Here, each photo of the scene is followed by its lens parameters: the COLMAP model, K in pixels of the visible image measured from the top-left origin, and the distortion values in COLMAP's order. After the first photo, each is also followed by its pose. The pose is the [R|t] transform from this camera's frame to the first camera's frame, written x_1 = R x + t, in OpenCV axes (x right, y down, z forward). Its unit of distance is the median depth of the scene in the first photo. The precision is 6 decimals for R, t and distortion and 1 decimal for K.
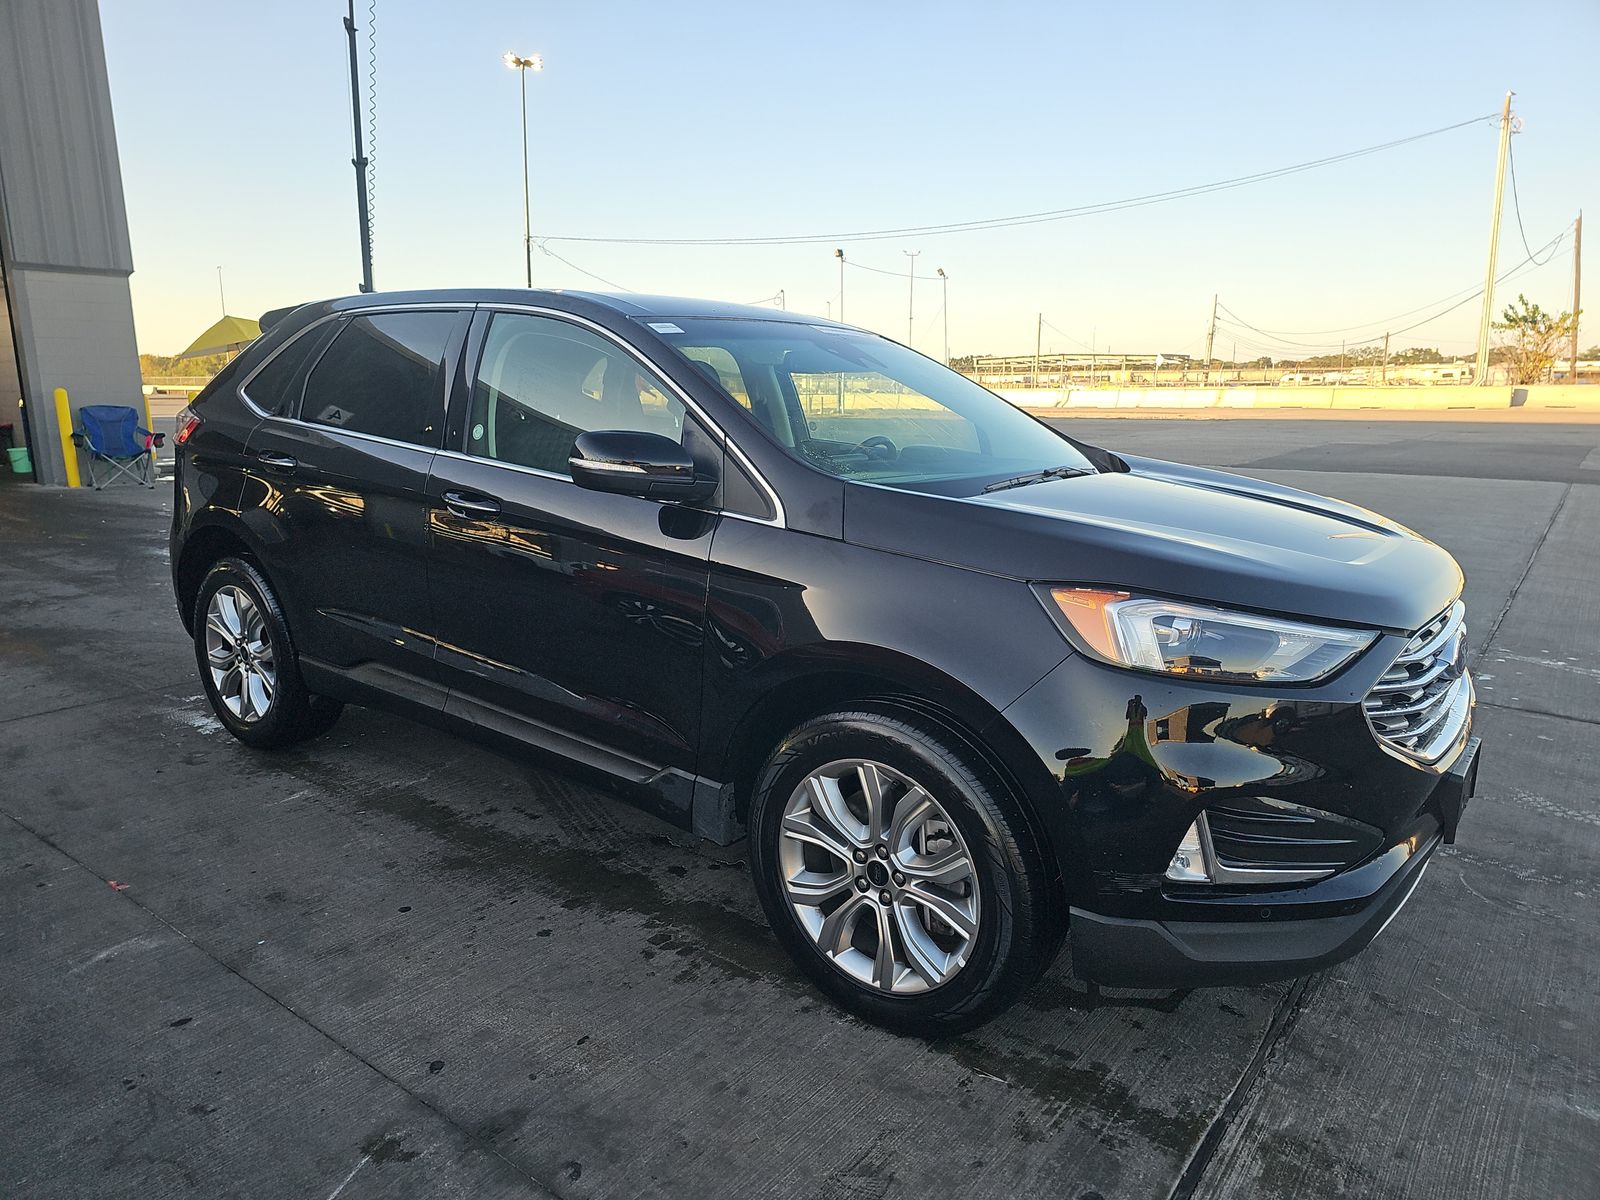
lens RADIAL K [[1073.8, 0, 799.8], [0, 1073.8, 600.4], [0, 0, 1]] dist [0.004970, 0.000908]
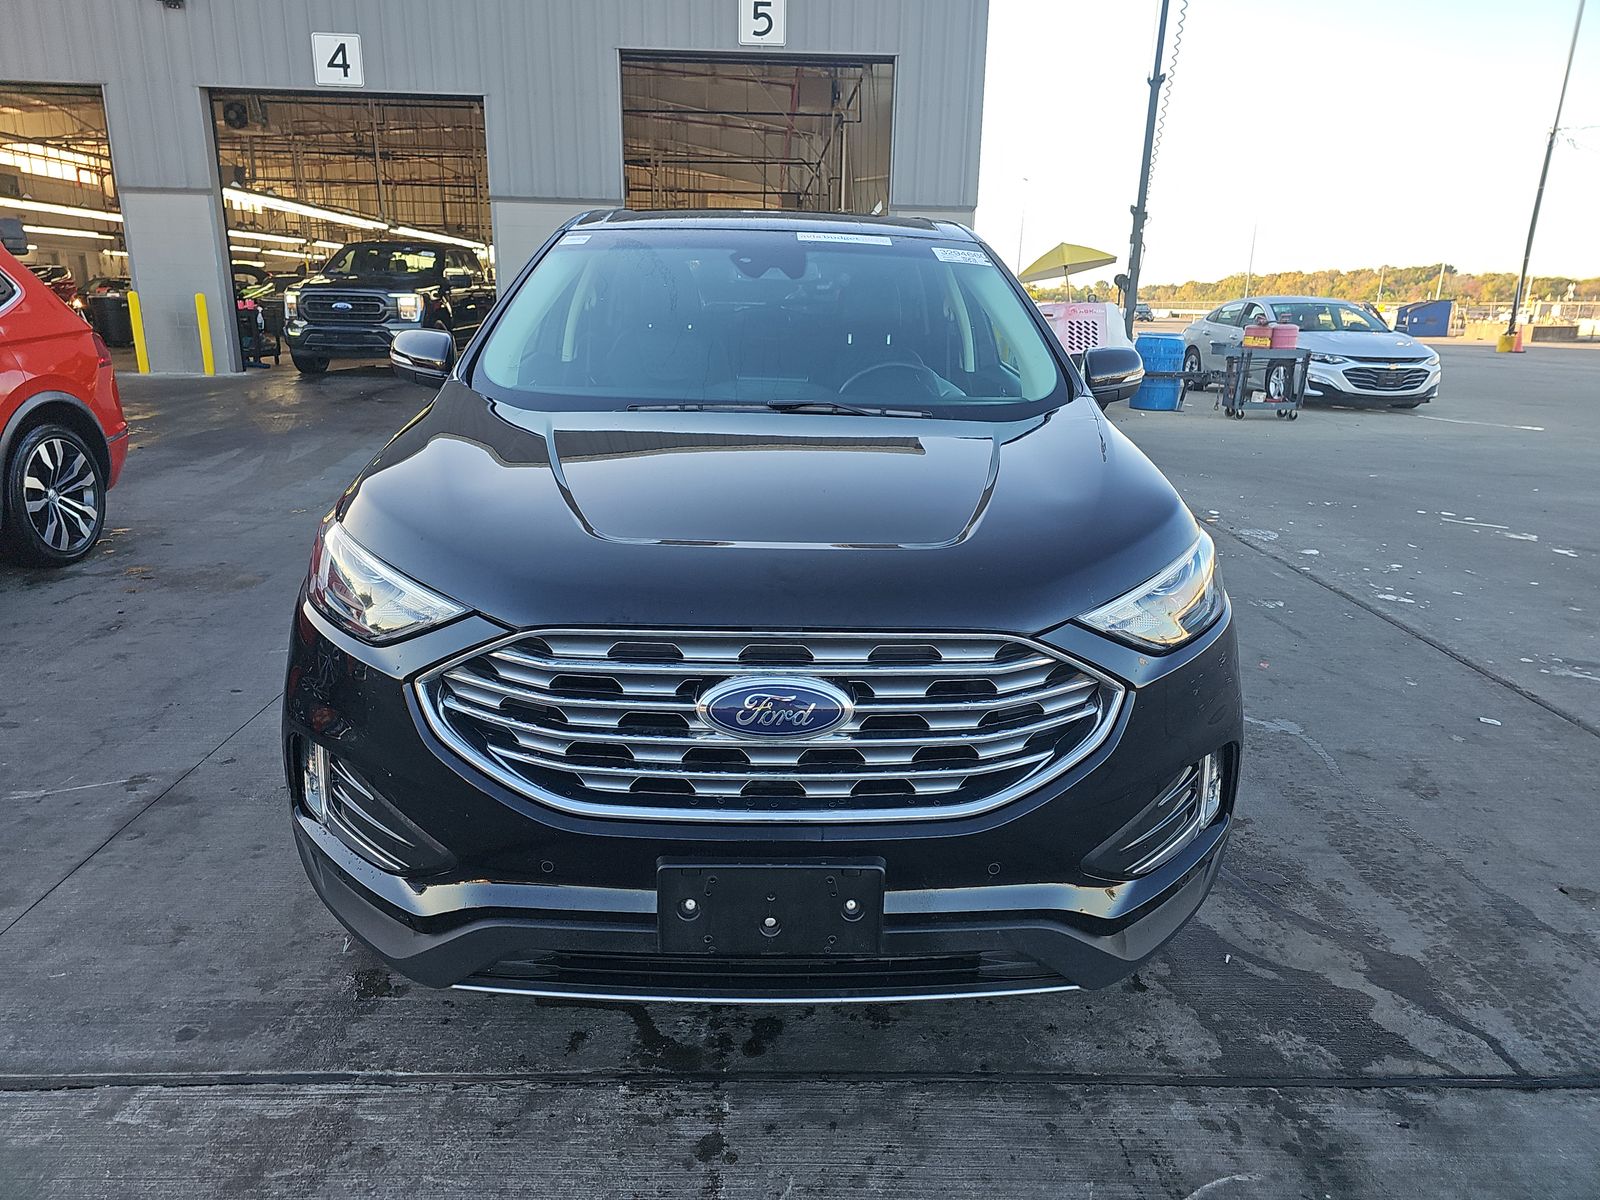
lens RADIAL K [[1063.3, 0, 796.4], [0, 1063.3, 601.2], [0, 0, 1]] dist [0.029156, -0.020255]
pose [[0.632577, 0.227692, -0.740272, 1.046013], [-0.178523, 0.972938, 0.146704, -0.113847], [0.753642, 0.039354, 0.656106, 0.551823]]
